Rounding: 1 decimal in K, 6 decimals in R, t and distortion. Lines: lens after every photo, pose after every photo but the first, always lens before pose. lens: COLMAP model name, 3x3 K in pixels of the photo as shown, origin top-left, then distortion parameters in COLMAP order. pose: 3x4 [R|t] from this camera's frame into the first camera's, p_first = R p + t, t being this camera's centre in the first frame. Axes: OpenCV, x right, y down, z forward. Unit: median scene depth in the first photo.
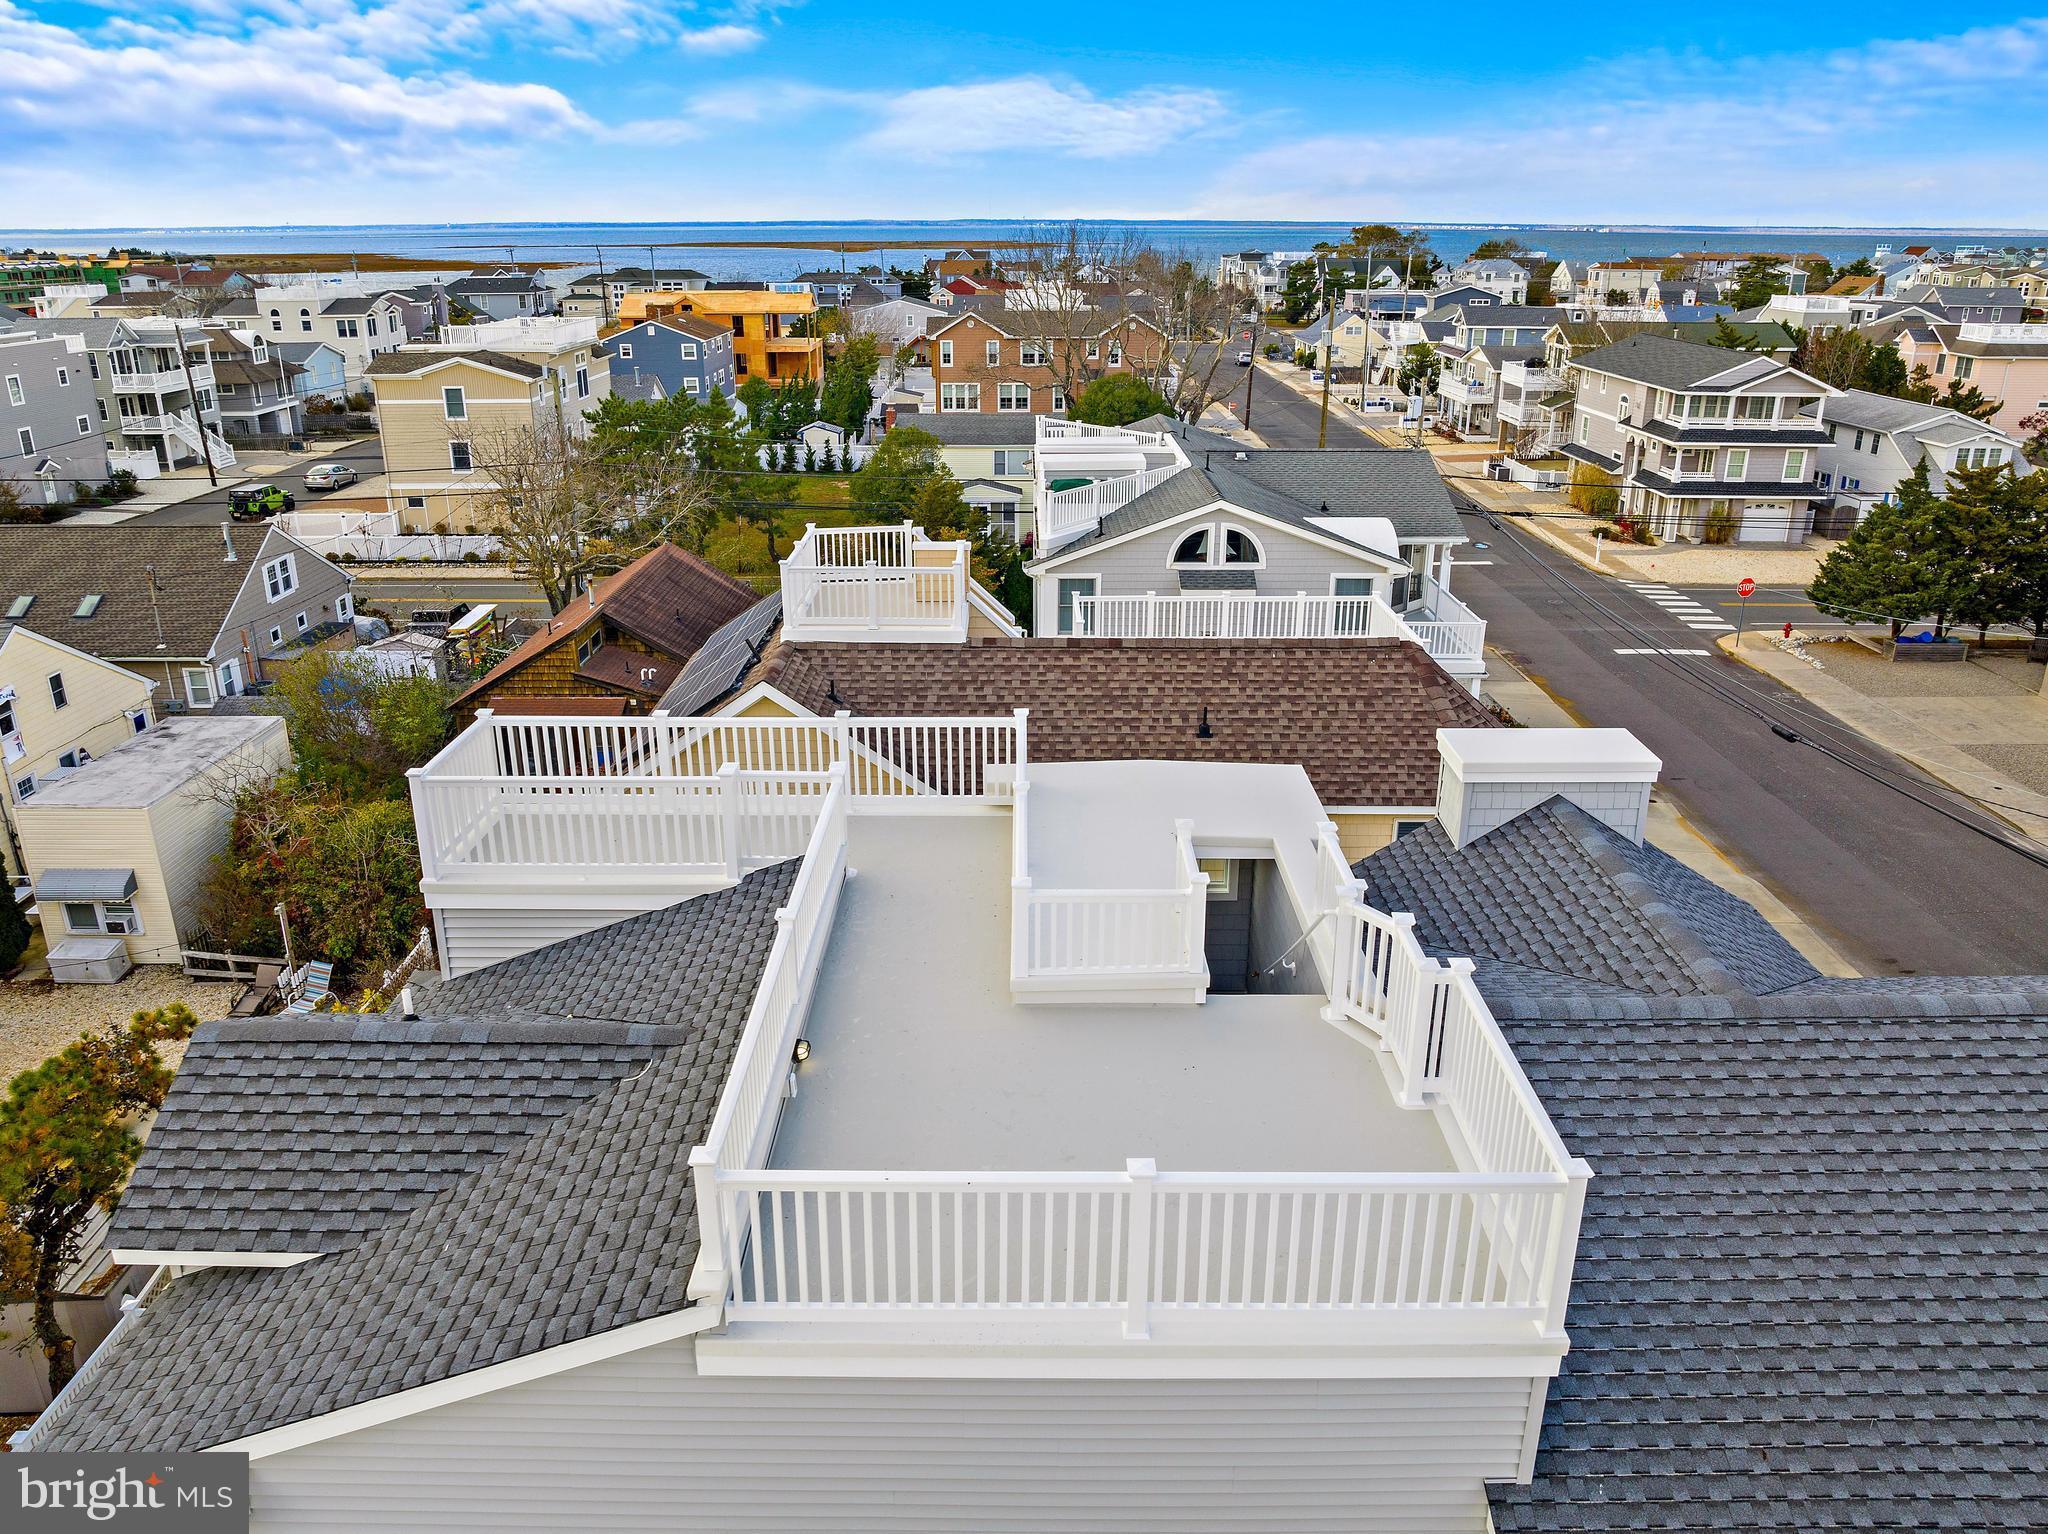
lens RADIAL K [[1476.8, 0, 1024.0], [0, 1476.8, 767.0], [0, 0, 1]] dist [-0.037638, 0.006016]
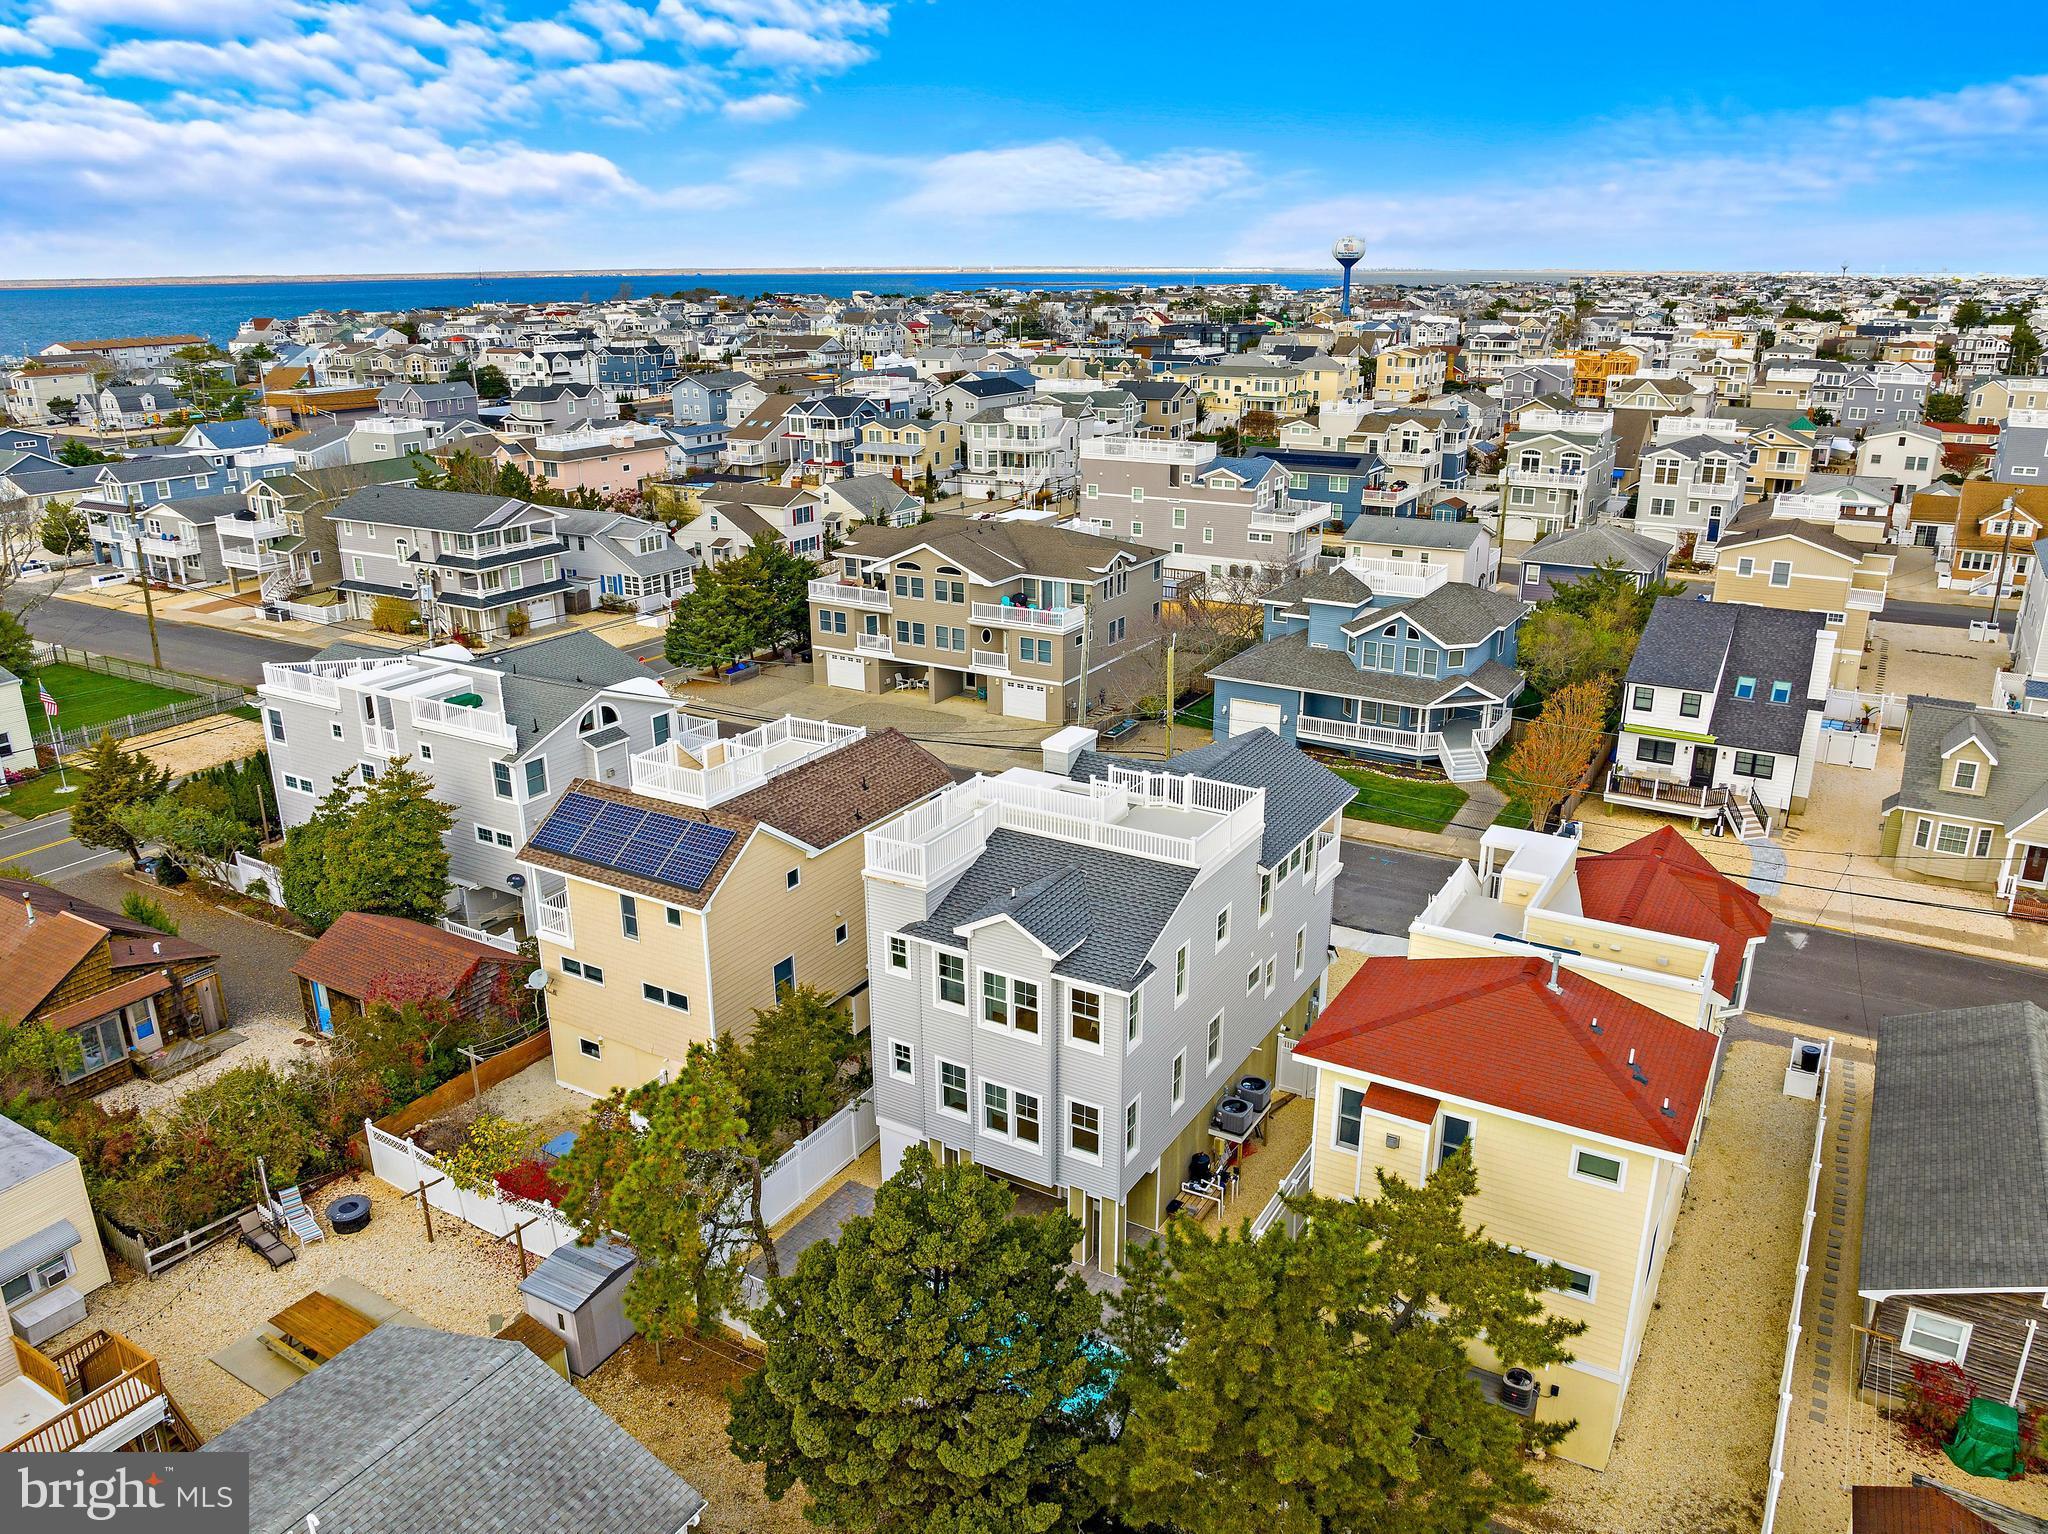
lens RADIAL K [[1476.8, 0, 1024.0], [0, 1476.8, 767.0], [0, 0, 1]] dist [-0.037638, 0.006016]
pose [[0.516539, -0.281962, 0.808508, -0.430858], [0.307351, 0.942357, 0.132281, -0.076181], [-0.799201, 0.180167, 0.573426, -0.135073]]
